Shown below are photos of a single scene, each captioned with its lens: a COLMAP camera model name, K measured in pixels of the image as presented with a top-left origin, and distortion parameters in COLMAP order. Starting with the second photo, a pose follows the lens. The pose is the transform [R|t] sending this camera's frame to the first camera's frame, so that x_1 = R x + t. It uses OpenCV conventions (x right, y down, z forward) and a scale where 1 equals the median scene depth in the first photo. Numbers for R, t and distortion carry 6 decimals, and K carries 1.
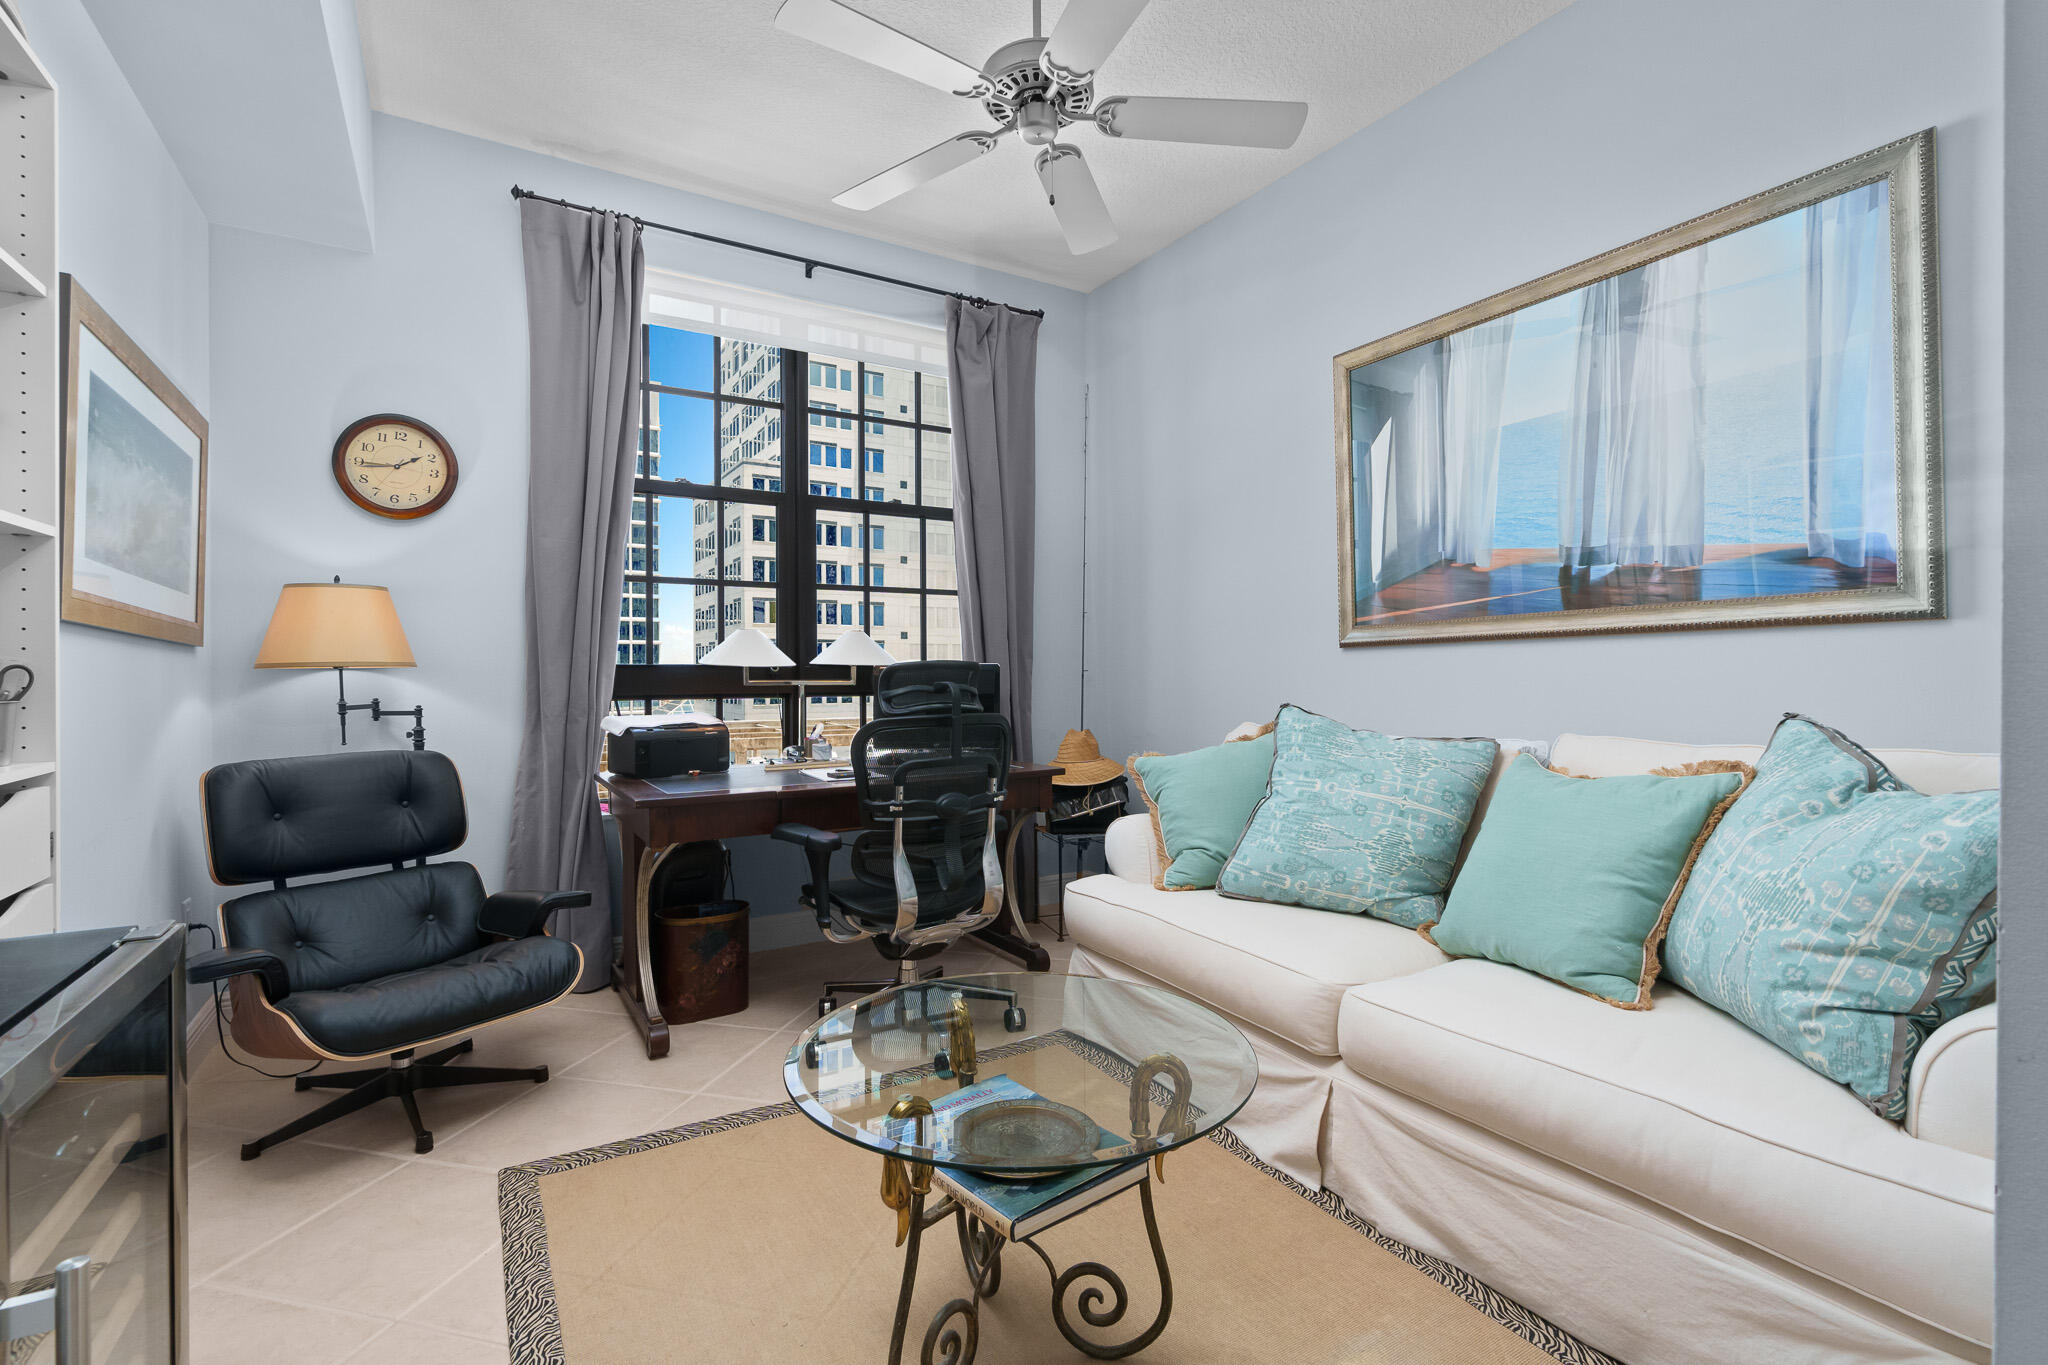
lens RADIAL K [[929.1, 0, 1025.9], [0, 929.1, 675.1], [0, 0, 1]] dist [-0.001682, -0.000030]
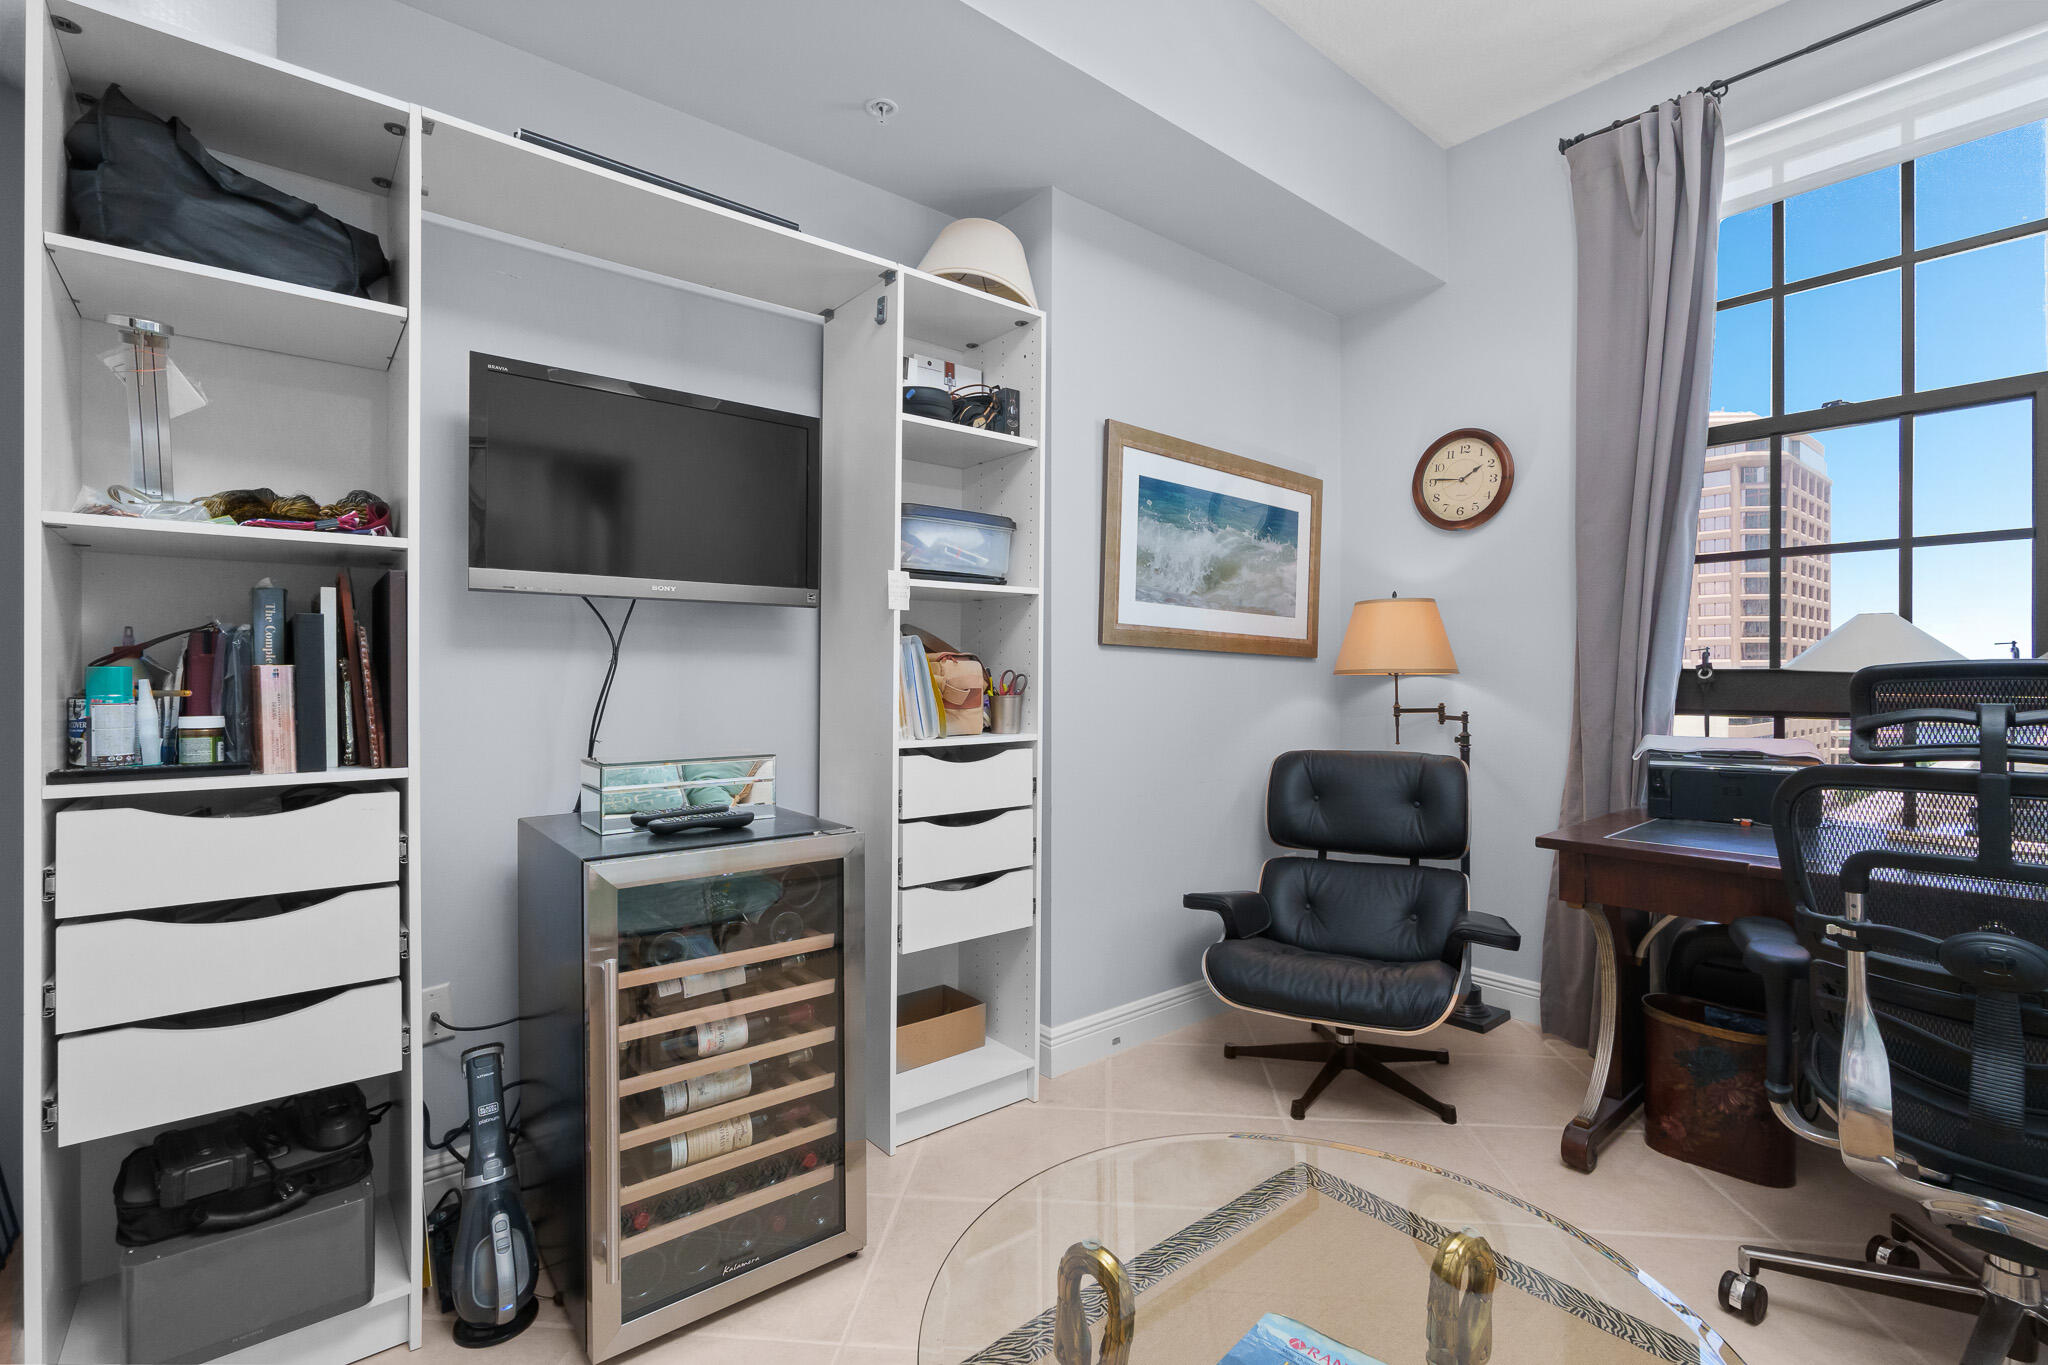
lens RADIAL K [[929.1, 0, 1025.9], [0, 929.1, 675.1], [0, 0, 1]] dist [-0.001682, -0.000030]
pose [[0.161918, 0.010967, -0.986743, 0.276964], [-0.001475, 0.999940, 0.010872, -0.017770], [0.986803, -0.000305, 0.161924, 0.364930]]
